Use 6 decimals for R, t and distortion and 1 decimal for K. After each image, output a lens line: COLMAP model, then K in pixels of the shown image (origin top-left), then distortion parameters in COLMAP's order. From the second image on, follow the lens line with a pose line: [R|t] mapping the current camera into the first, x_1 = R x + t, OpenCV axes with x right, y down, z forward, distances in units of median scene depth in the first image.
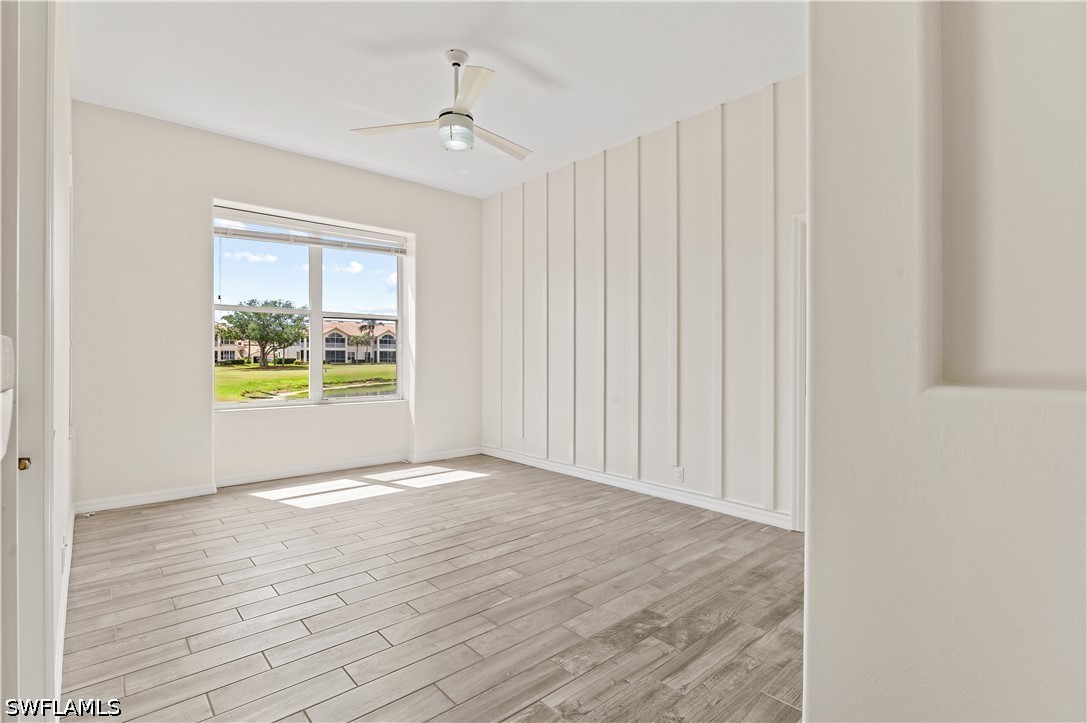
lens RADIAL K [[506.4, 0, 533.4], [0, 506.4, 363.3], [0, 0, 1]] dist [0.016266, -0.002764]
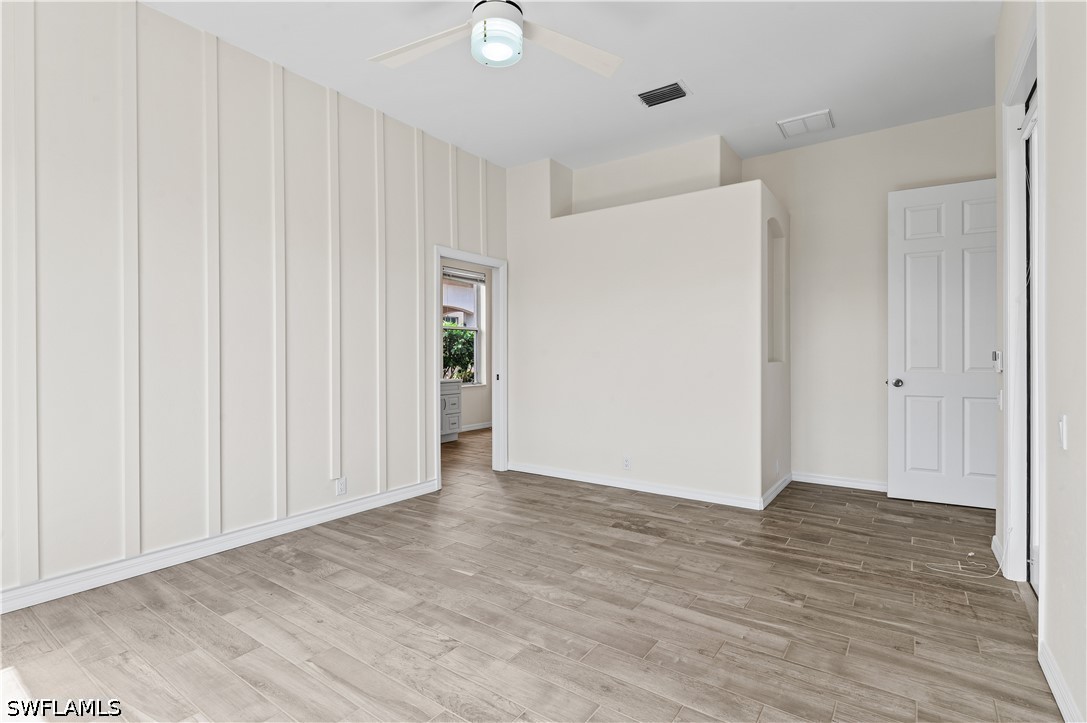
lens RADIAL K [[506.4, 0, 538.2], [0, 506.4, 361.9], [0, 0, 1]] dist [0.016266, -0.002764]
pose [[-0.224820, -0.006784, 0.974377, -0.961493], [0.008168, 0.999928, 0.008847, -0.002471], [-0.974366, 0.009948, -0.224748, 1.280223]]
